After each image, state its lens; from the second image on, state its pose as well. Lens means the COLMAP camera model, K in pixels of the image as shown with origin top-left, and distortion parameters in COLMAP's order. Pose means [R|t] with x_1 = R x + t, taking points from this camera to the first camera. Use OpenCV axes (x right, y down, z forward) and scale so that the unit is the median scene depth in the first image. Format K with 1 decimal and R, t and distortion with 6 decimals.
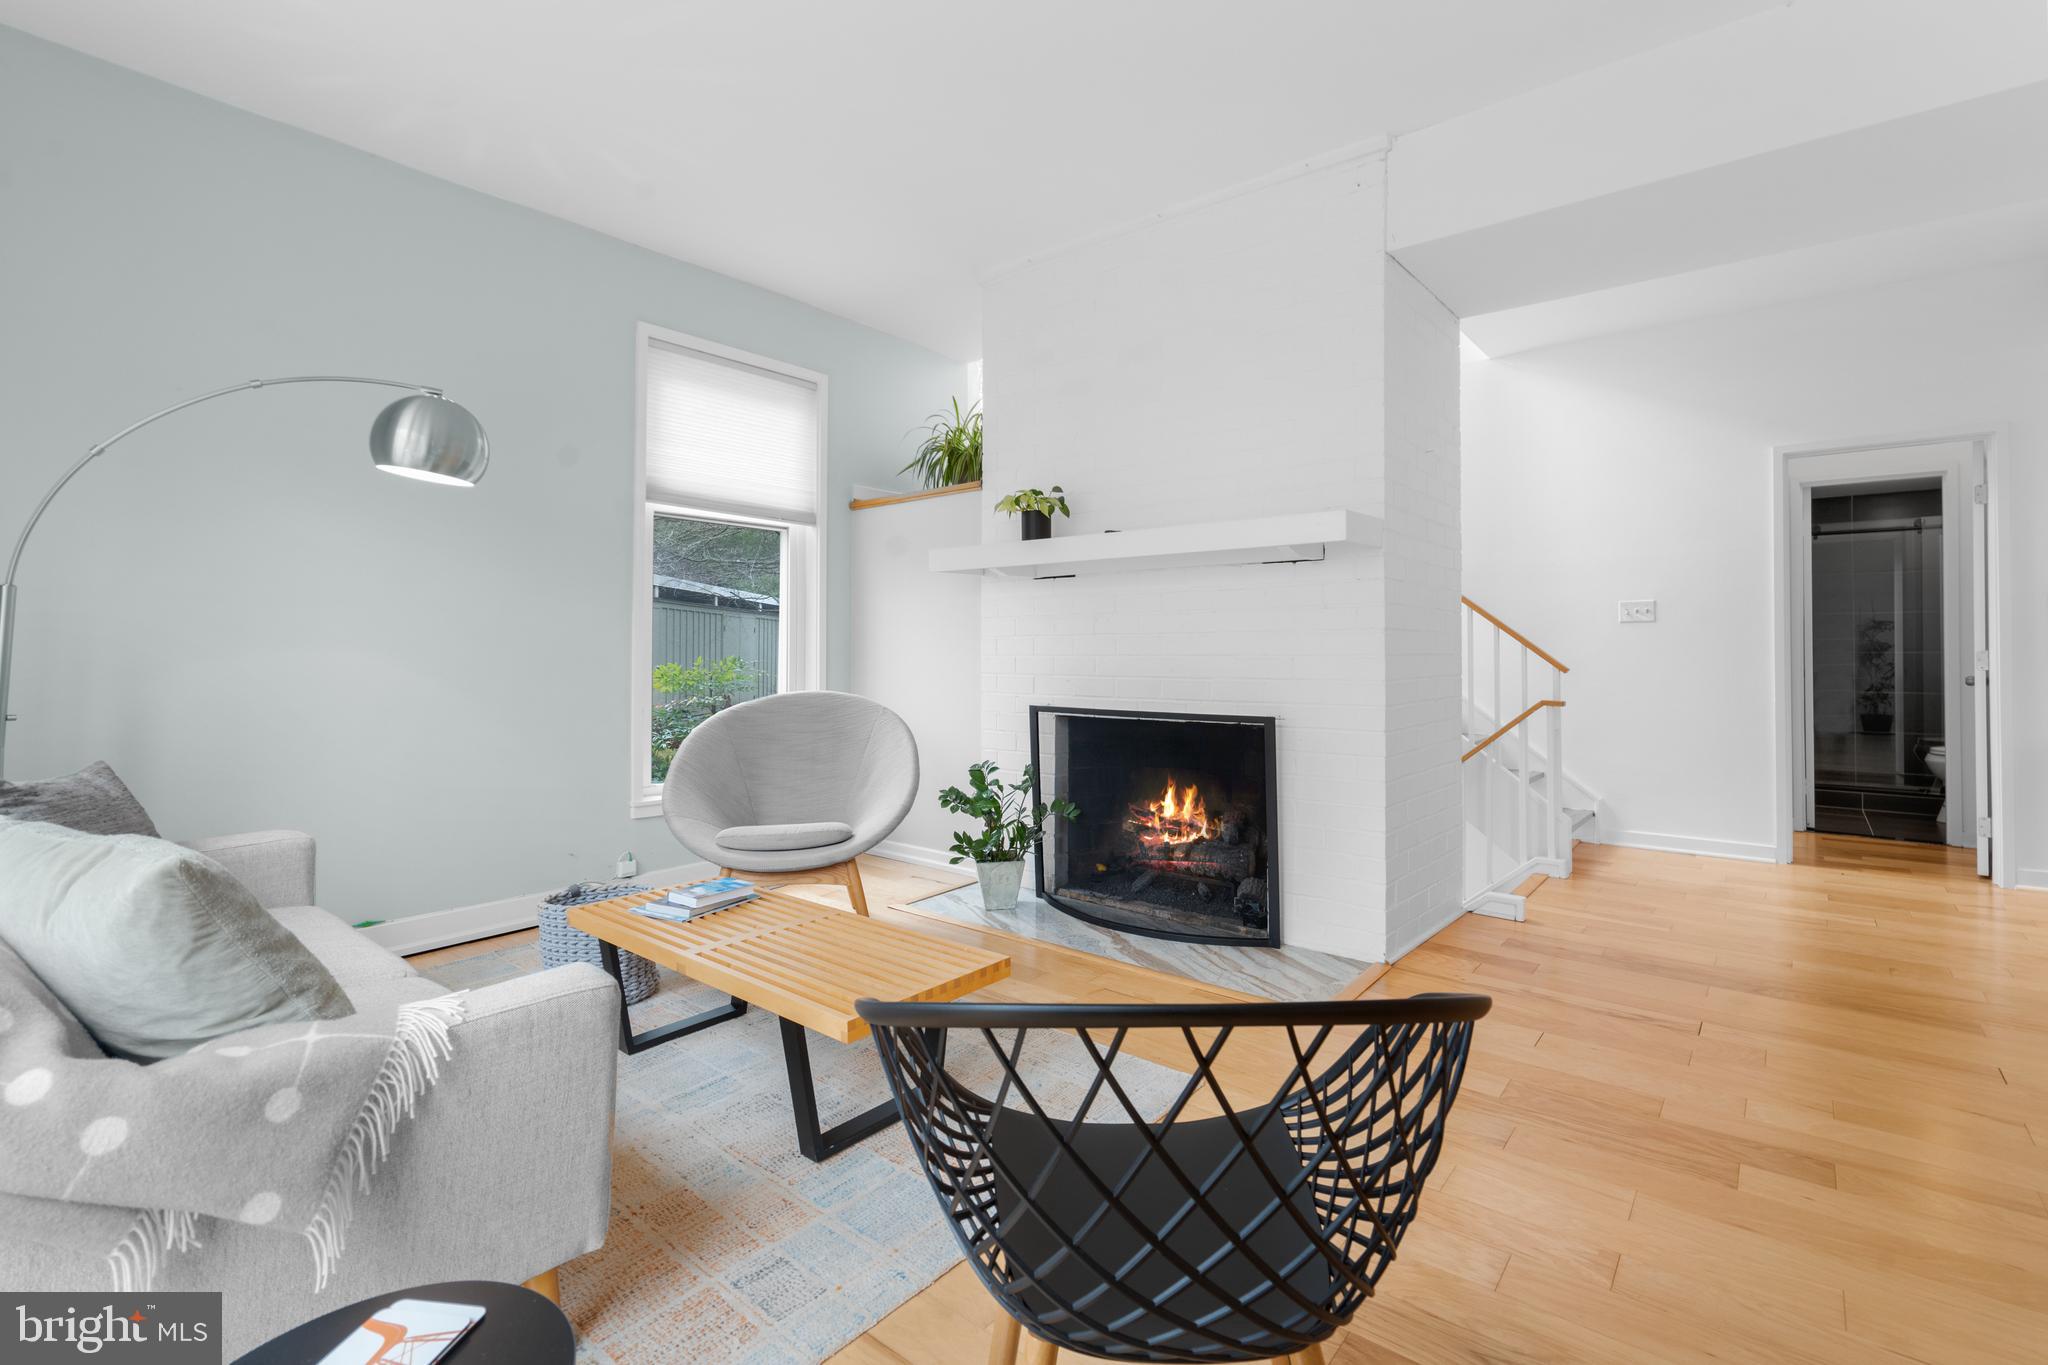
lens RADIAL K [[932.3, 0, 1015.8], [0, 932.3, 632.1], [0, 0, 1]] dist [-0.003704, 0.000618]
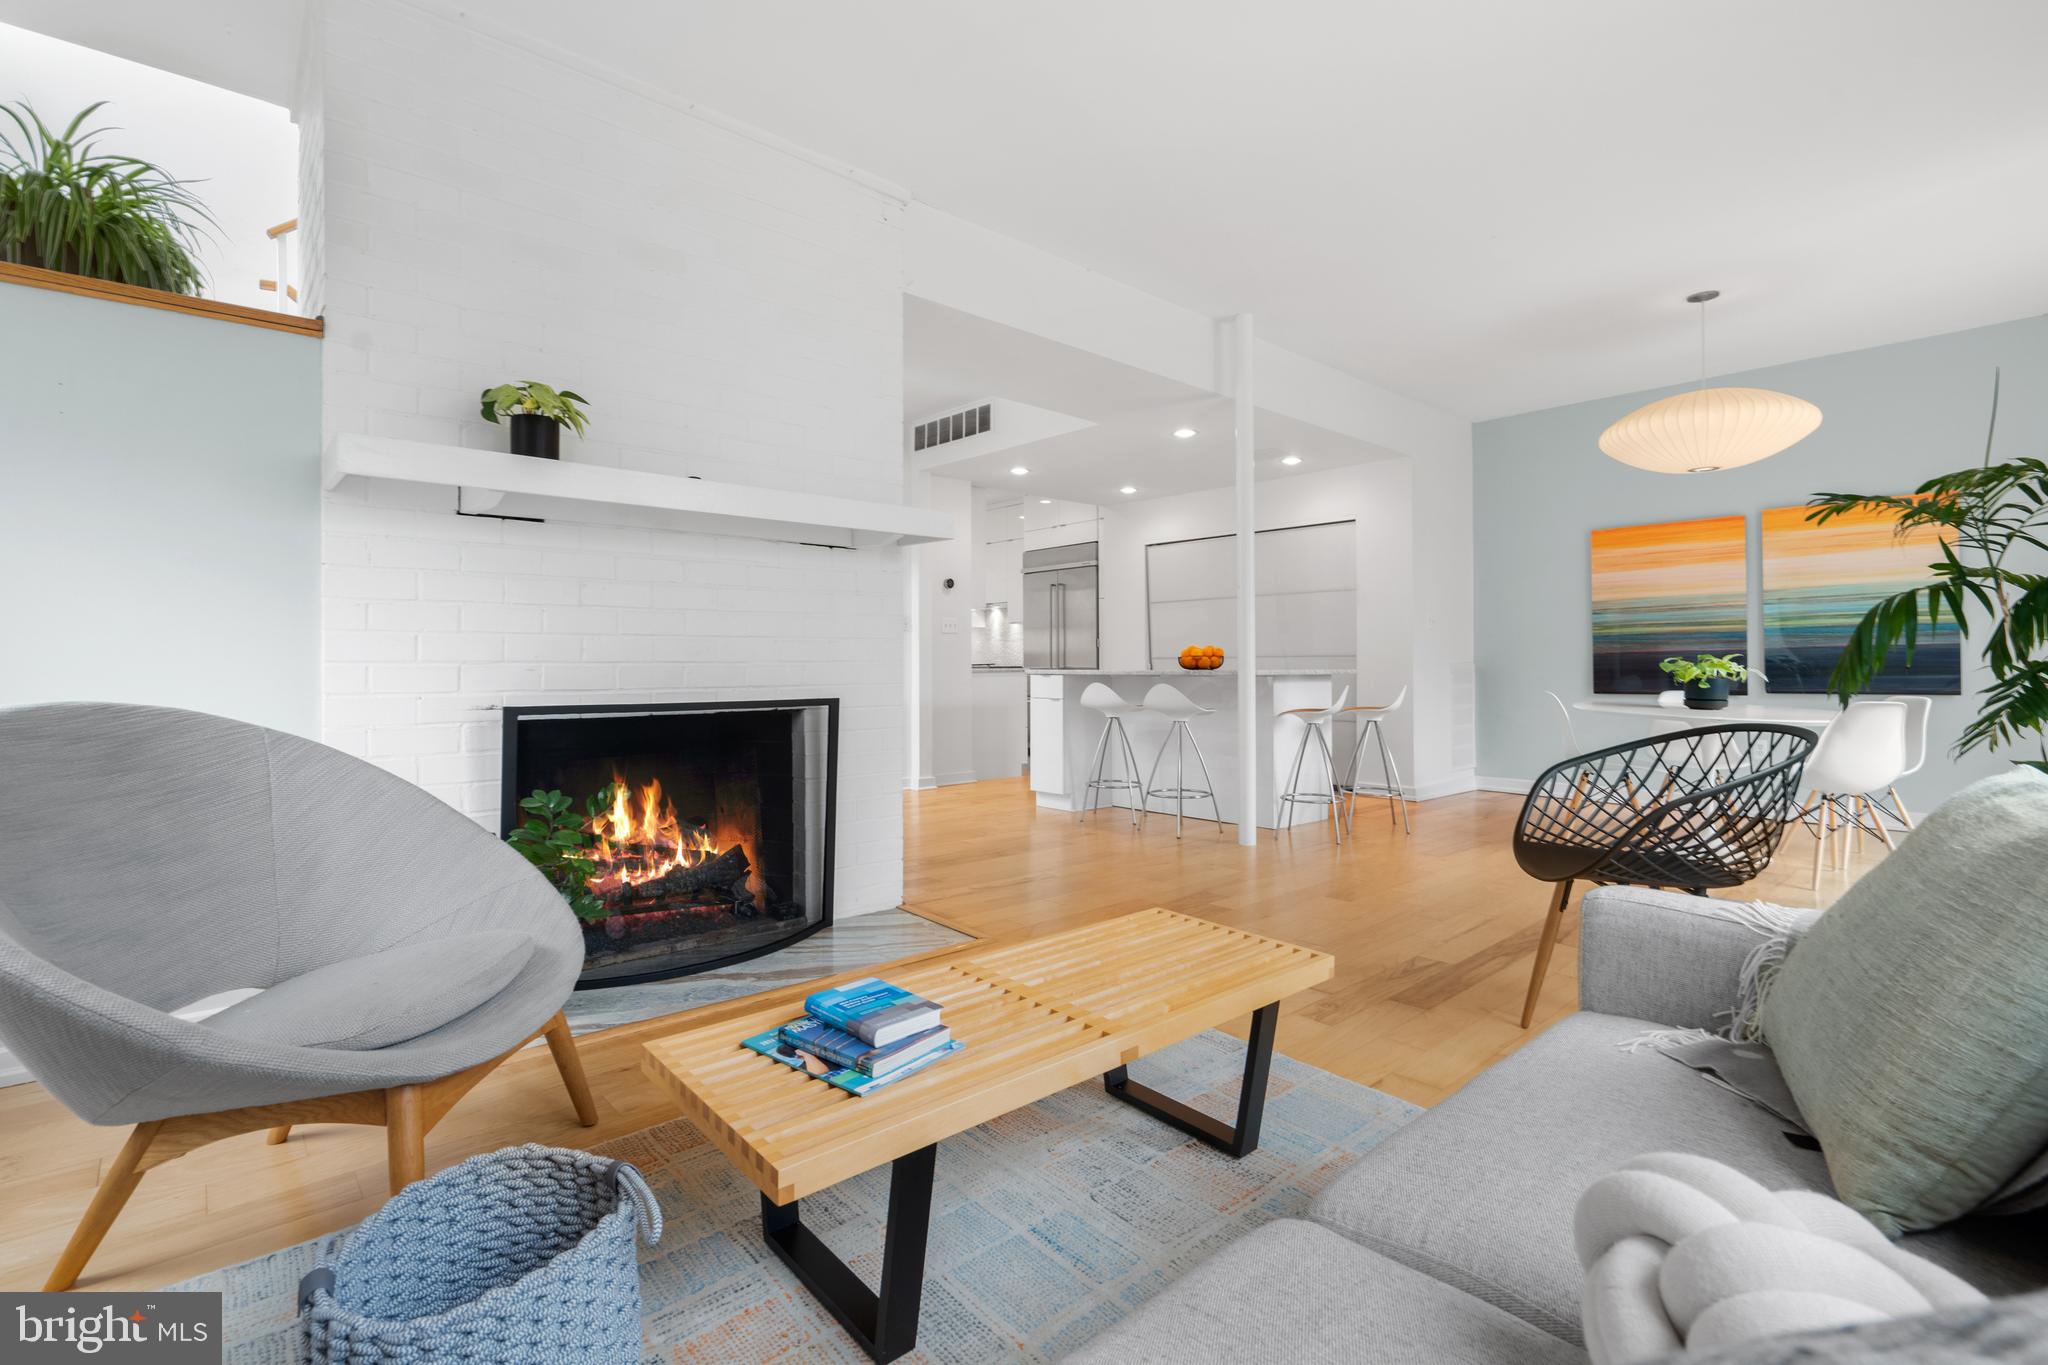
lens RADIAL K [[932.3, 0, 1013.7], [0, 932.3, 672.4], [0, 0, 1]] dist [-0.003704, 0.000618]
pose [[0.162855, -0.007217, 0.986624, -0.537049], [-0.014433, 0.999849, 0.009696, 0.039224], [-0.986544, -0.015819, 0.162726, 0.502203]]
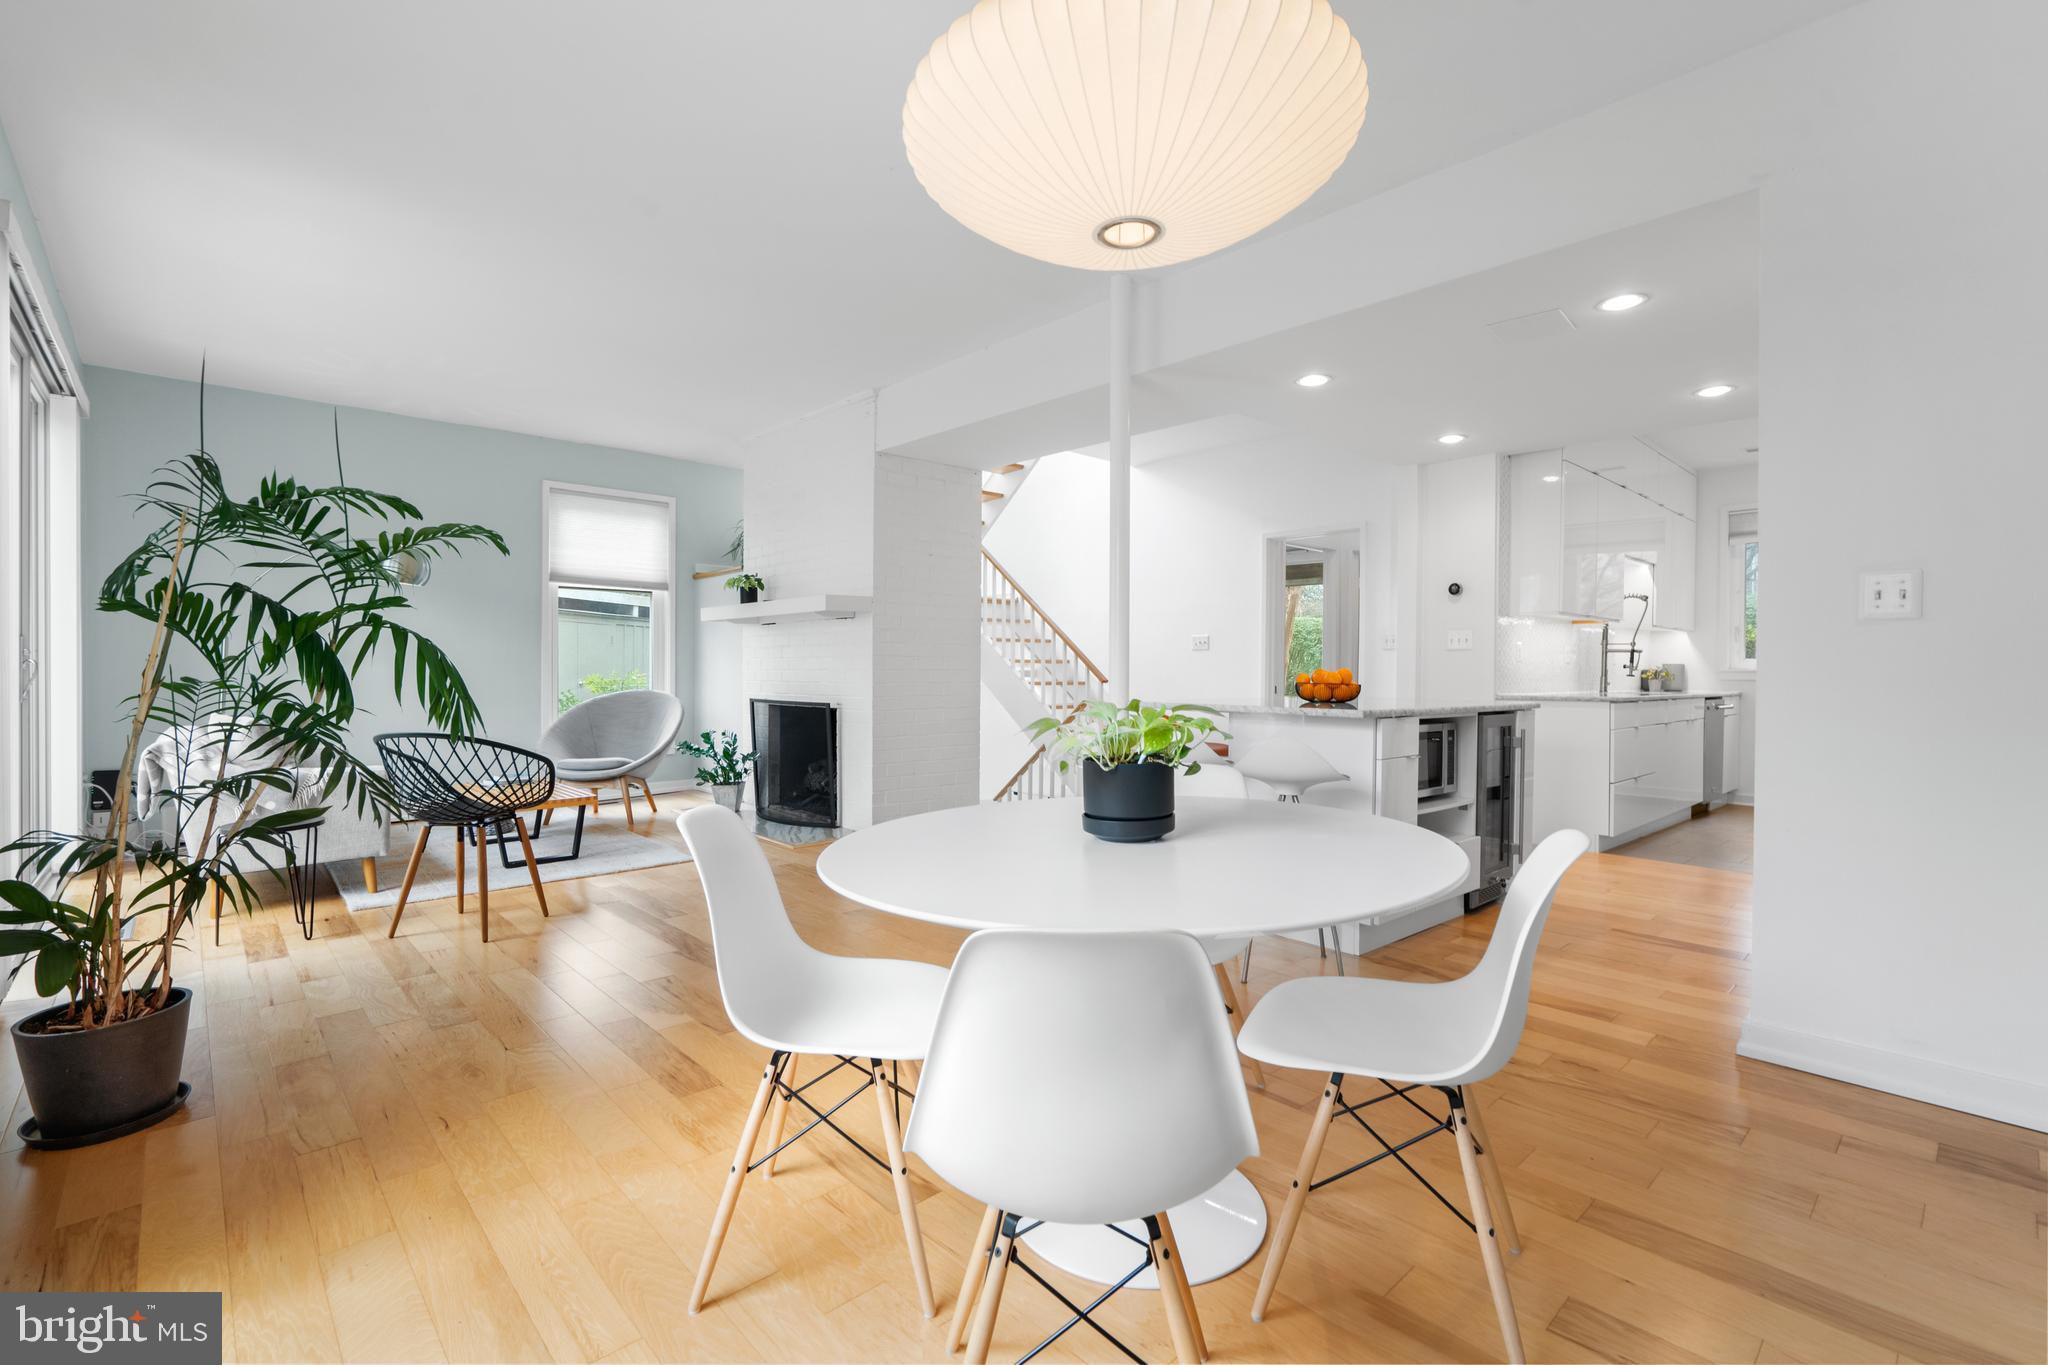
lens RADIAL K [[932.3, 0, 1027.1], [0, 932.3, 678.2], [0, 0, 1]] dist [-0.003704, 0.000618]
pose [[0.989894, 0.007234, -0.141627, 0.903649], [-0.003236, 0.999590, 0.028440, -0.012030], [0.141774, -0.027694, 0.989512, -0.752979]]
